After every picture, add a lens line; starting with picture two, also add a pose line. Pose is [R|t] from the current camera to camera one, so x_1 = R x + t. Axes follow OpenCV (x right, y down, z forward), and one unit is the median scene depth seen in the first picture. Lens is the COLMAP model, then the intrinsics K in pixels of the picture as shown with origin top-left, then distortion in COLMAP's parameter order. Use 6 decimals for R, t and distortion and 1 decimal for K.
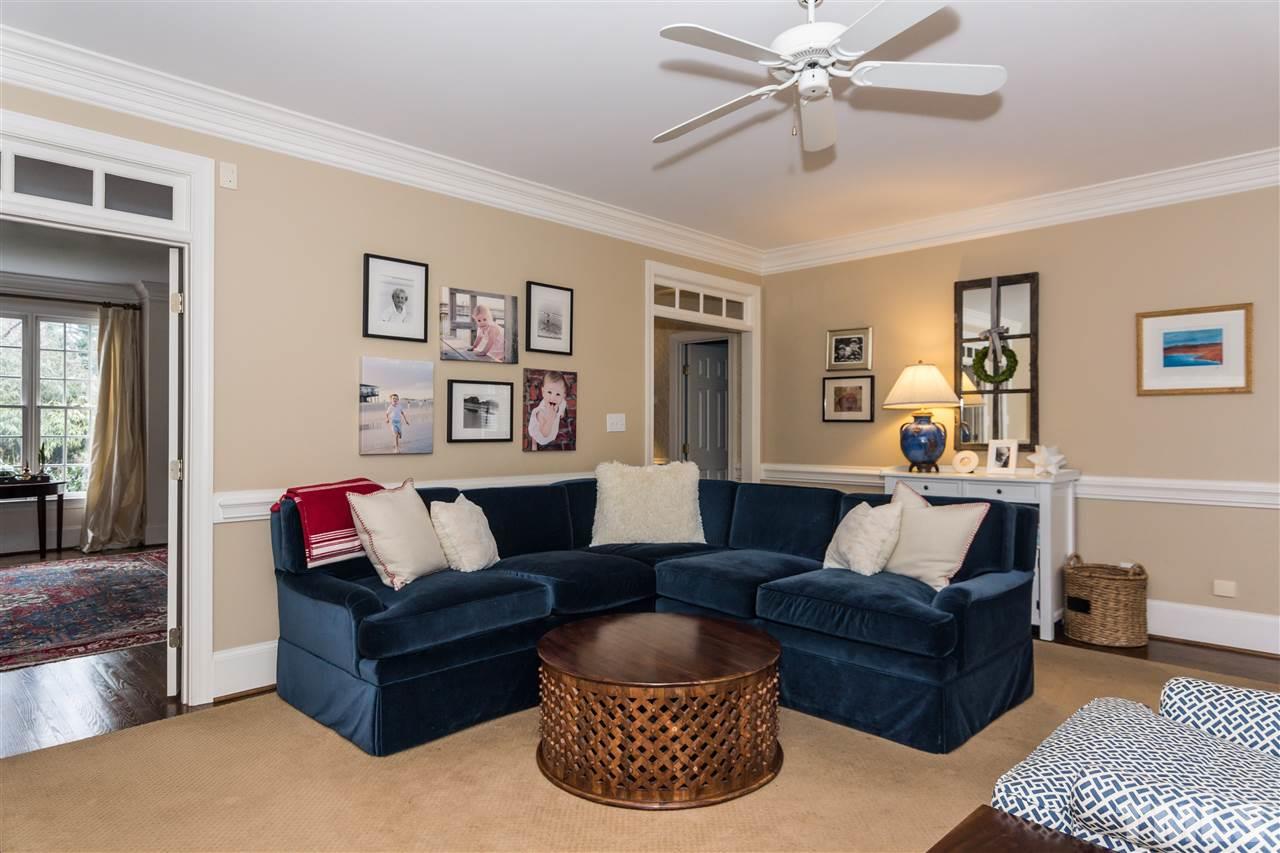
lens RADIAL K [[764.0, 0, 636.9], [0, 764.0, 429.0], [0, 0, 1]] dist [-0.004019, 0.003591]
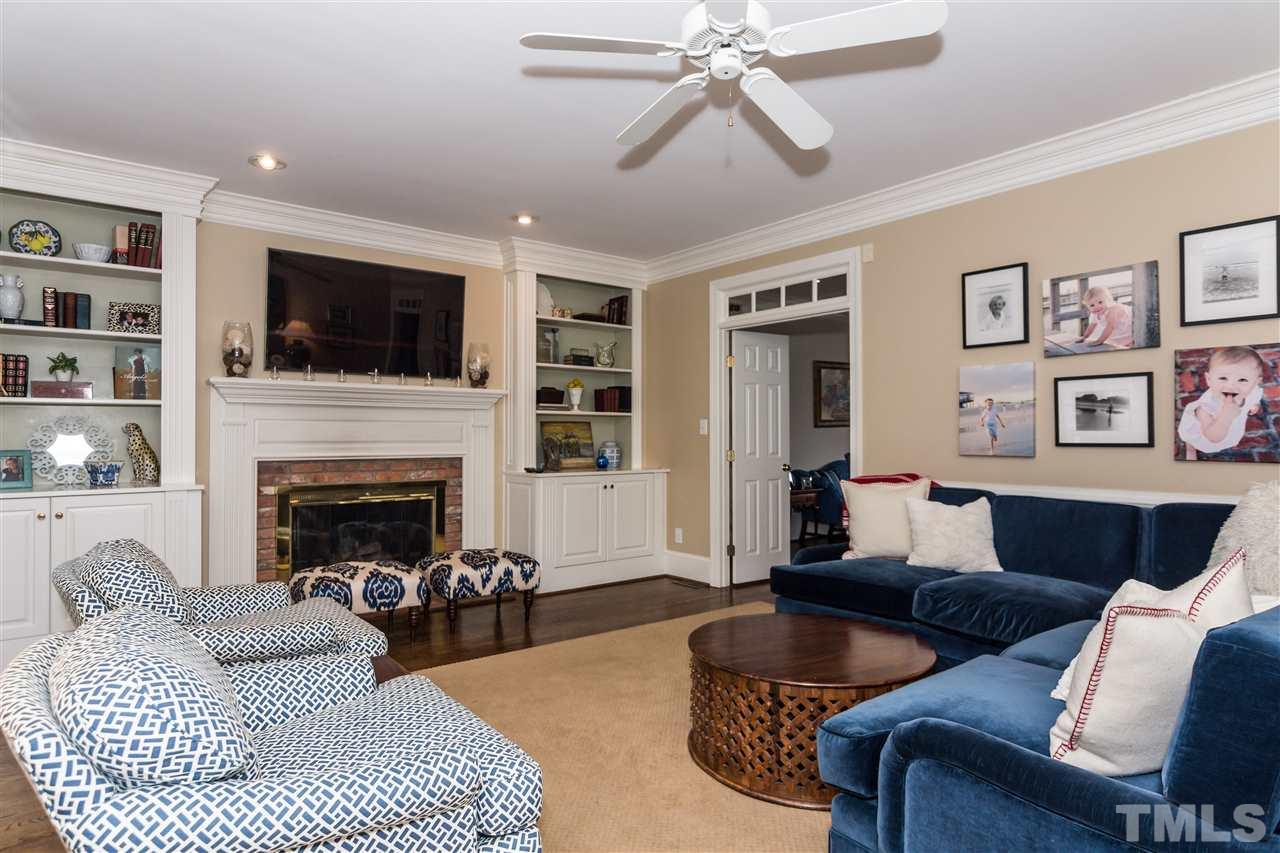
lens RADIAL K [[674.6, 0, 683.4], [0, 674.6, 429.8], [0, 0, 1]] dist [-0.001270, -0.001646]
pose [[-0.067227, -0.007949, -0.997706, 0.581154], [0.003076, 0.999962, -0.008174, 0.003033], [0.997733, -0.003618, -0.067200, 0.591097]]
